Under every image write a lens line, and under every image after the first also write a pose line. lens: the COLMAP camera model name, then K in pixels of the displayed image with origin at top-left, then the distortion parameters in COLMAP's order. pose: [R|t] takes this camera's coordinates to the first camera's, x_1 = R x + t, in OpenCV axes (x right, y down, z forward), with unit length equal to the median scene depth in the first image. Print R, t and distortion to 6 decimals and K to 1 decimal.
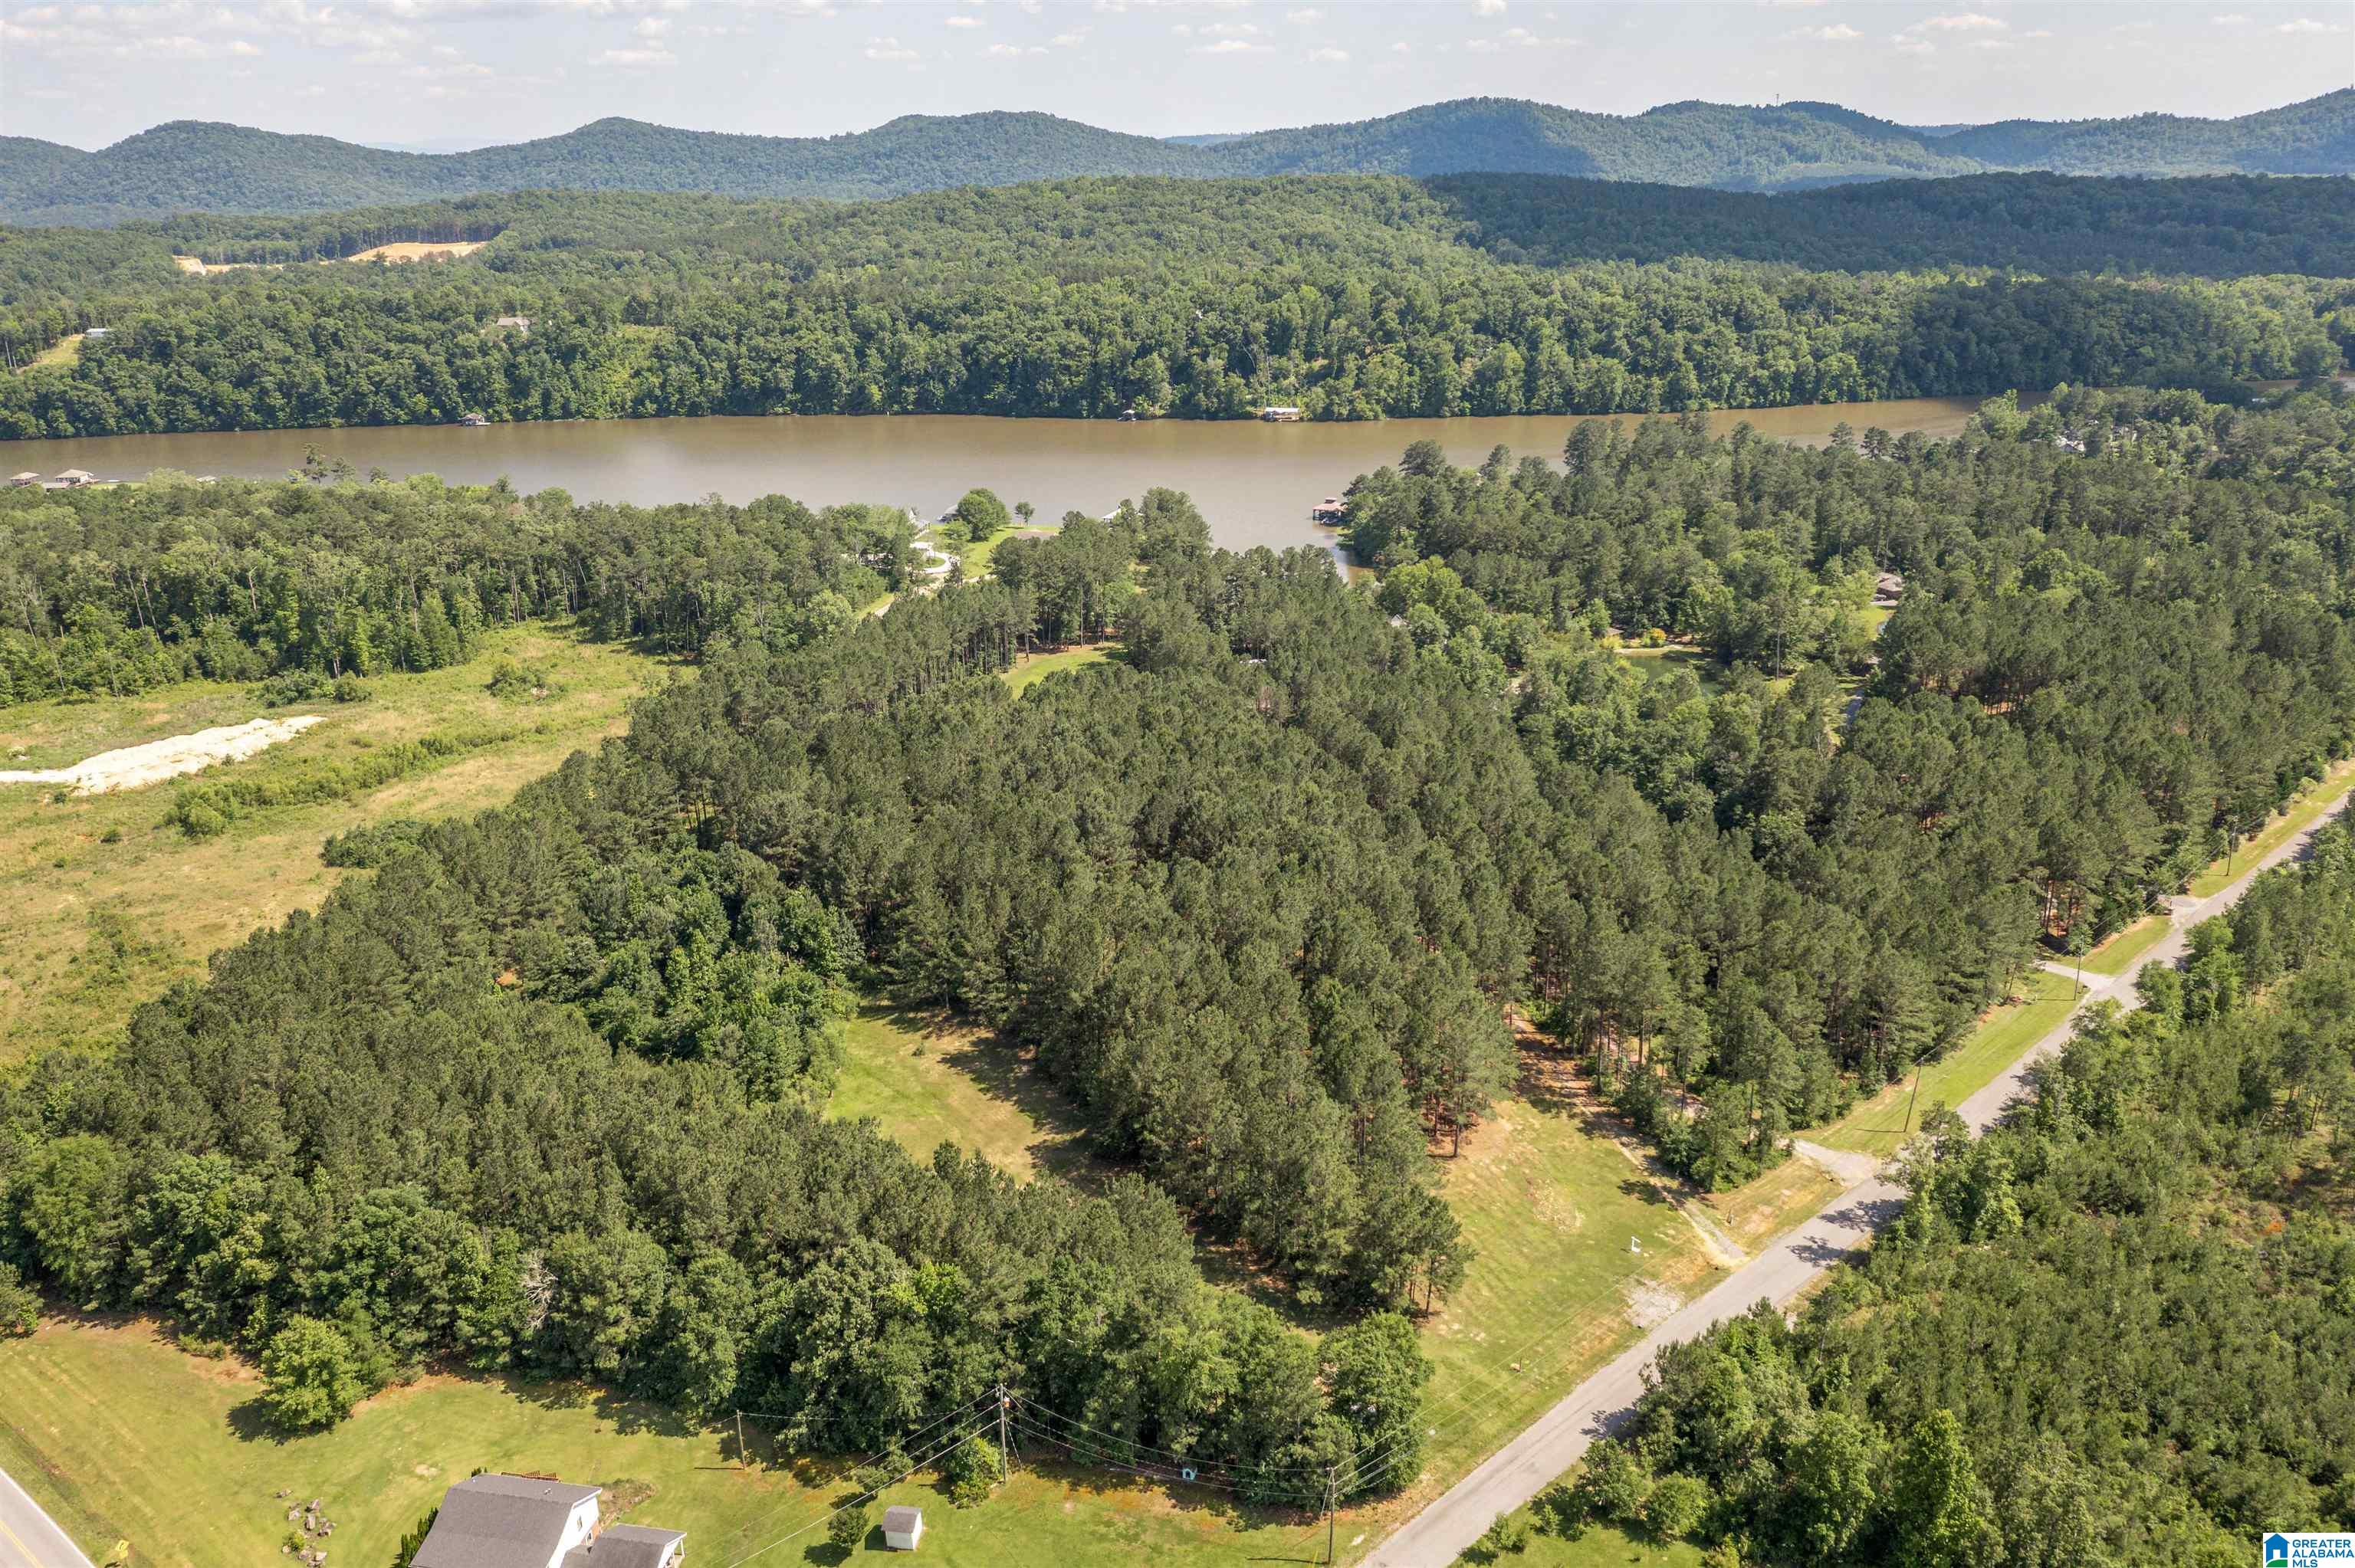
lens RADIAL K [[1864.0, 0, 1168.3], [0, 1864.0, 781.5], [0, 0, 1]] dist [-0.021862, 0.009109]
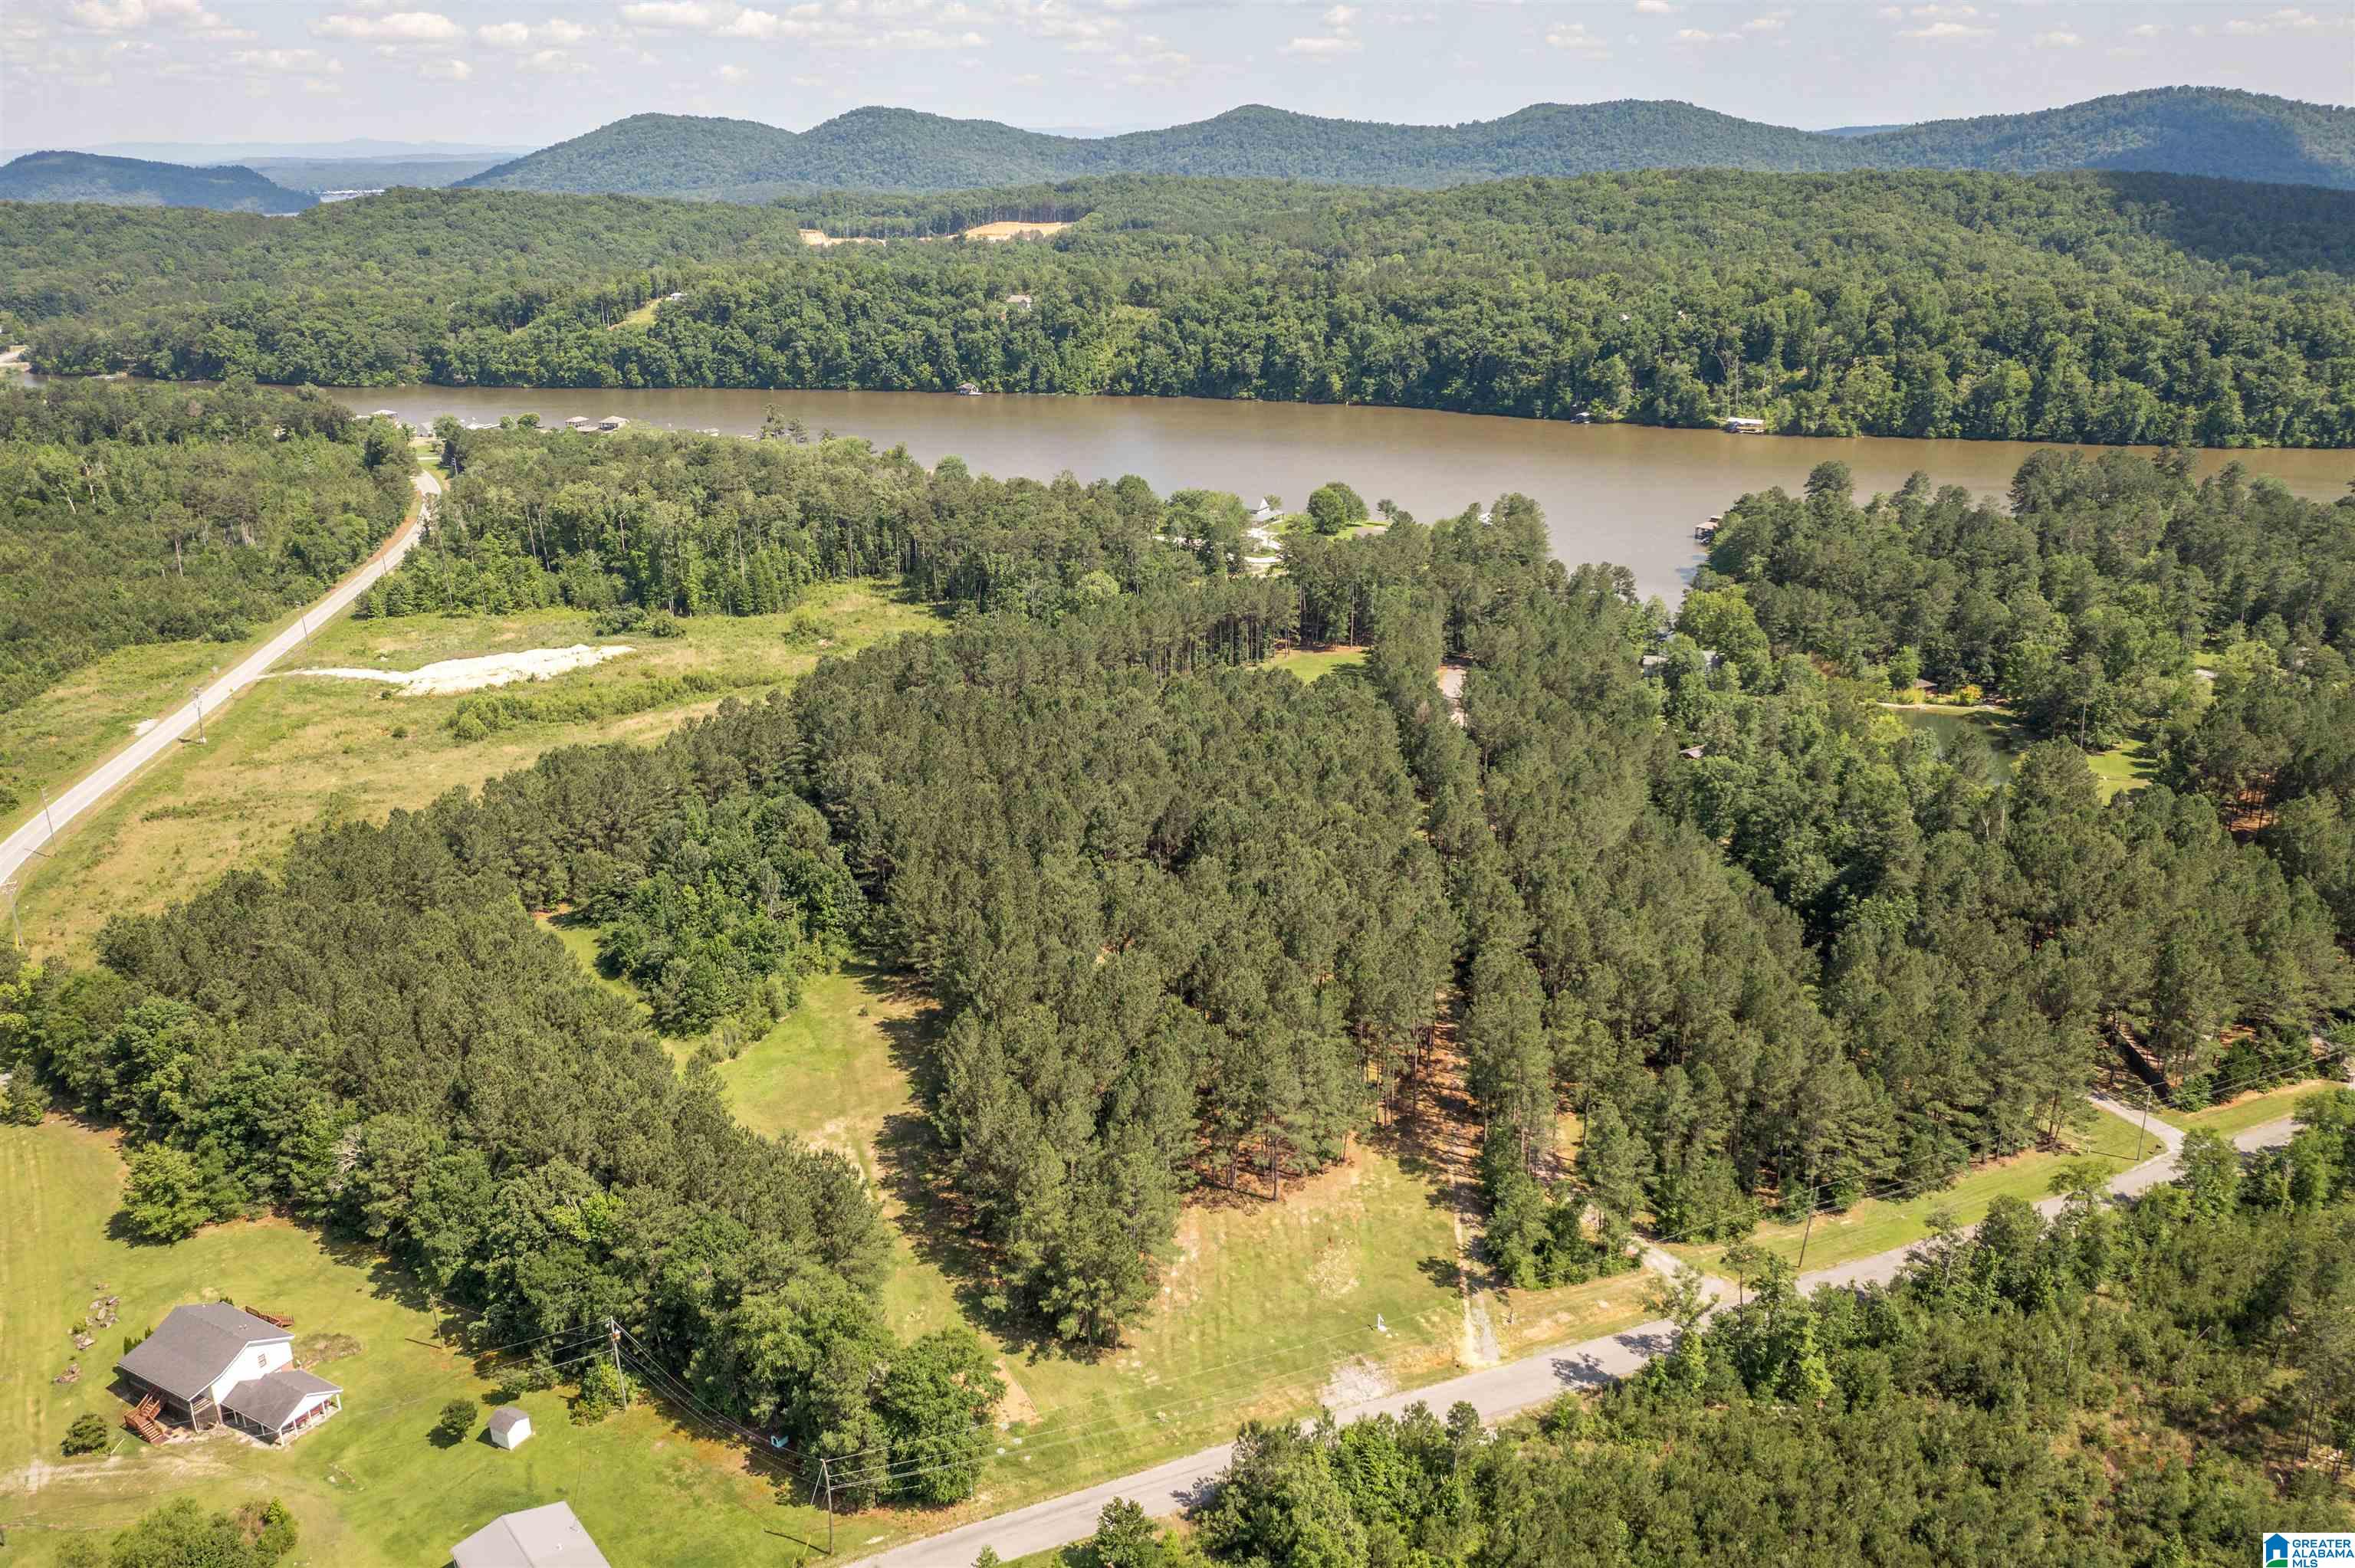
lens RADIAL K [[1873.8, 0, 1168.4], [0, 1873.8, 782.4], [0, 0, 1]] dist [-0.023359, 0.004391]
pose [[0.943480, 0.111944, -0.311952, 0.098638], [-0.110423, 0.993628, 0.022596, -0.007387], [0.312494, 0.013128, 0.949829, 0.016276]]
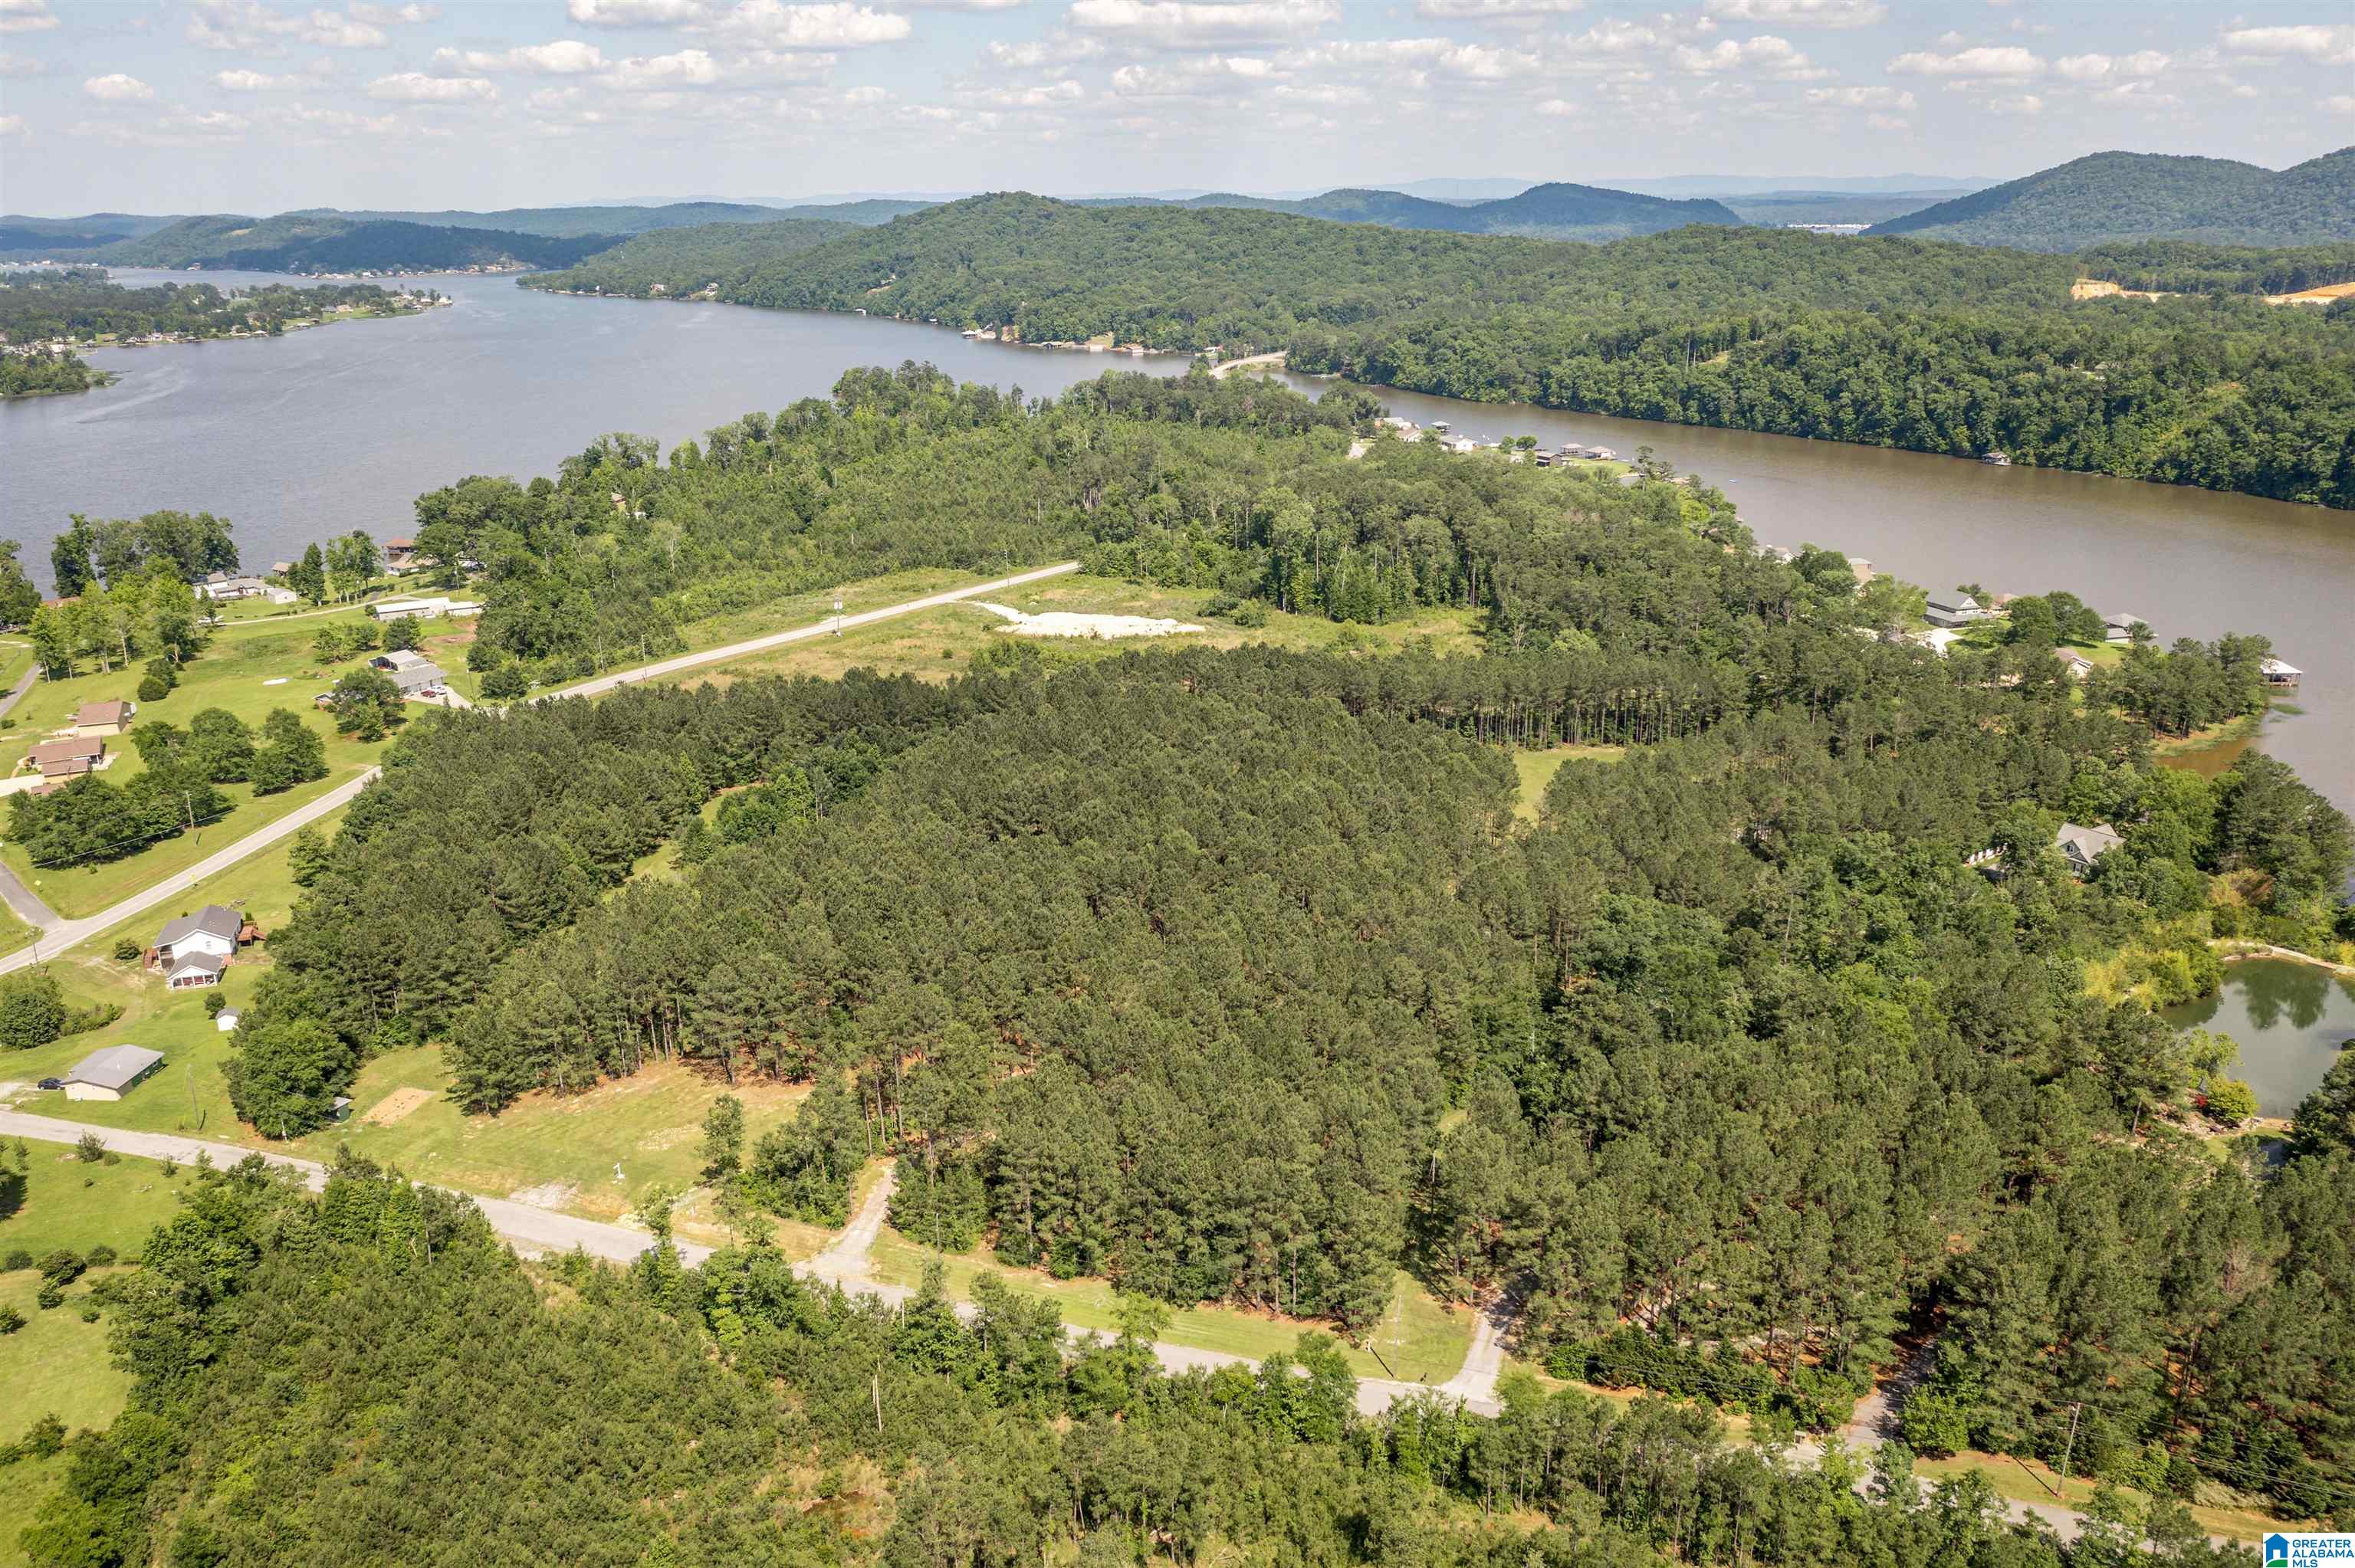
lens RADIAL K [[1885.1, 0, 1170.7], [0, 1885.1, 786.0], [0, 0, 1]] dist [-0.018449, 0.002430]
pose [[0.463639, 0.279245, -0.840869, 0.315481], [-0.288318, 0.944934, 0.154830, -0.060604], [0.837801, 0.170653, 0.518620, 0.152456]]
